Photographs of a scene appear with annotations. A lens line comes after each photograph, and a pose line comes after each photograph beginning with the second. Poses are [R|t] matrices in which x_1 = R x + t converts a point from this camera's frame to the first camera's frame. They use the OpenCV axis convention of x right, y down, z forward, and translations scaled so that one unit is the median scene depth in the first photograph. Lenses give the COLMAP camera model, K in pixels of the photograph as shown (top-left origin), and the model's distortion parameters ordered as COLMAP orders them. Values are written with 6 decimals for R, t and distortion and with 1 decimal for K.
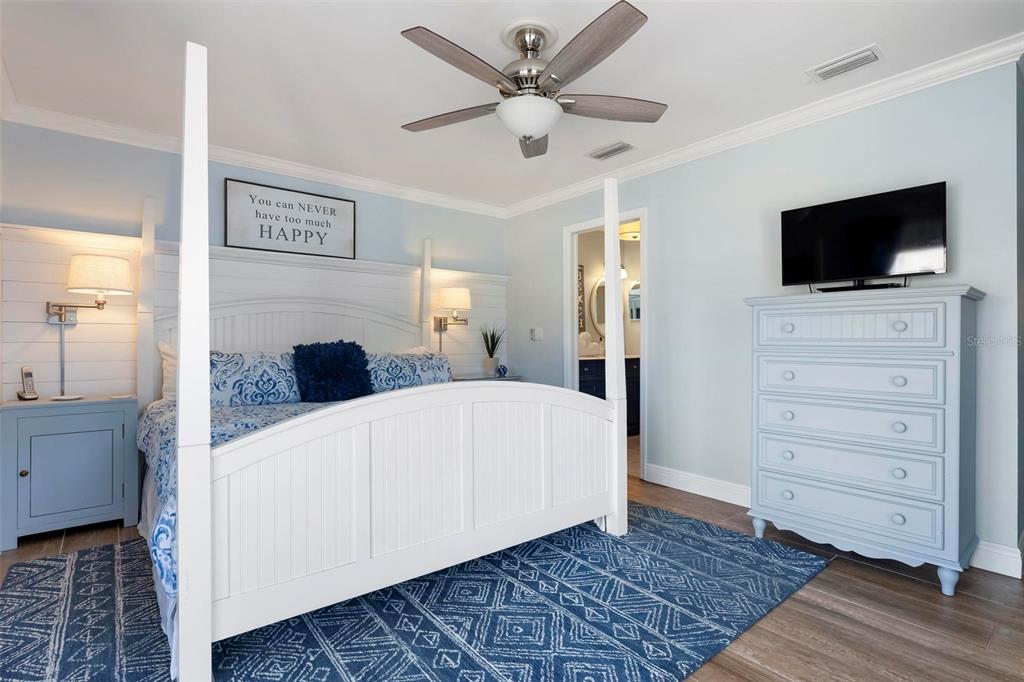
lens RADIAL K [[497.6, 0, 512.0], [0, 497.6, 341.0], [0, 0, 1]] dist [0.000791, -0.000041]
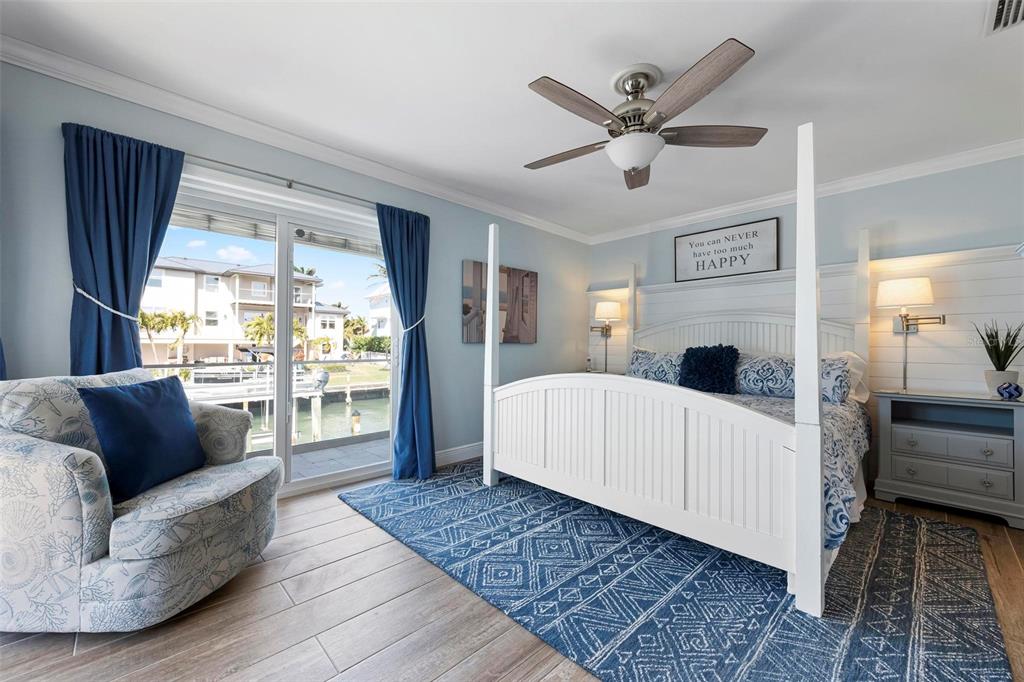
lens RADIAL K [[403.6, 0, 517.8], [0, 403.6, 343.0], [0, 0, 1]] dist [0.000718, -0.000046]
pose [[0.095548, -0.002905, -0.995421, 0.961775], [-0.003894, 0.999987, -0.003292, 0.001132], [0.995417, 0.004190, 0.095535, 0.655763]]
